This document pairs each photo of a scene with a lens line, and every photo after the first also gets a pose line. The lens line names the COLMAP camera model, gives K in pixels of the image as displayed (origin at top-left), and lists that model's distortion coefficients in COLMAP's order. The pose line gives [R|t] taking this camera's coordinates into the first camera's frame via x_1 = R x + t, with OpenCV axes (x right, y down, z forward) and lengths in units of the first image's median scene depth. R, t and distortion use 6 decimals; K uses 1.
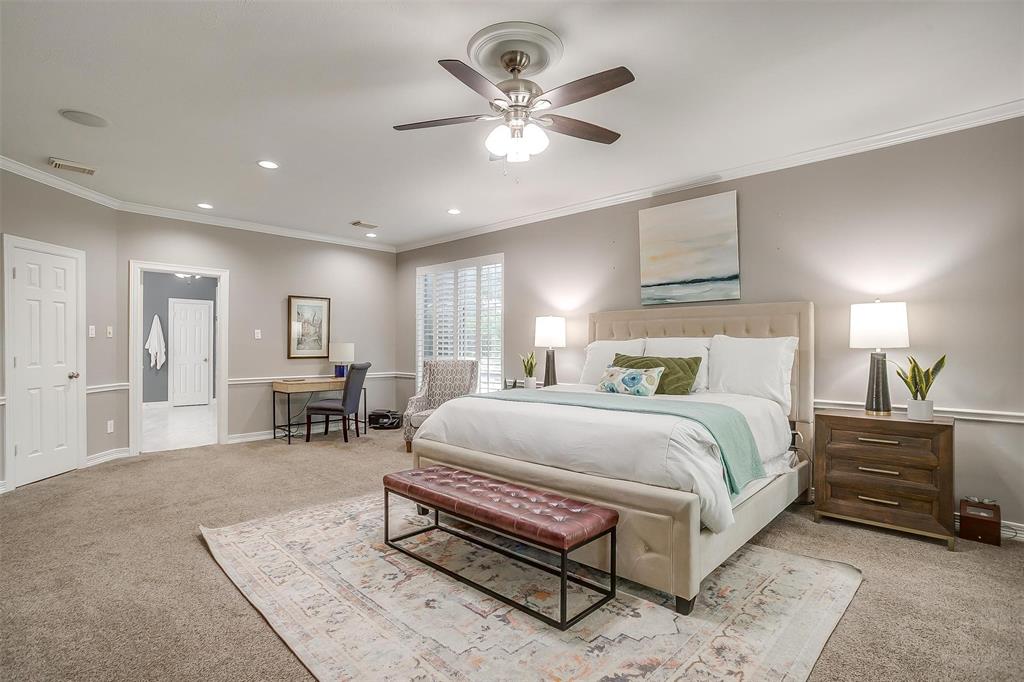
lens RADIAL K [[497.5, 0, 503.5], [0, 497.5, 344.1], [0, 0, 1]] dist [-0.057854, 0.028447]
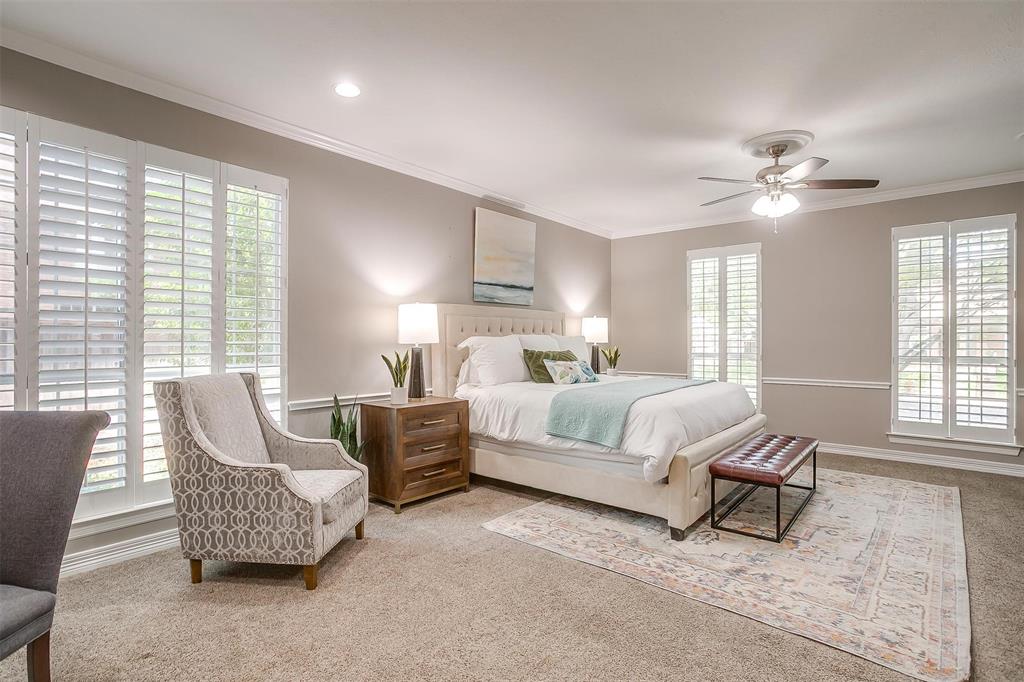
lens RADIAL K [[497.5, 0, 503.5], [0, 497.5, 344.1], [0, 0, 1]] dist [-0.057854, 0.028447]
pose [[-0.055201, -0.006103, 0.998457, -1.036931], [-0.000011, 0.999981, 0.006112, 0.002956], [-0.998475, 0.000327, -0.055200, 1.413647]]
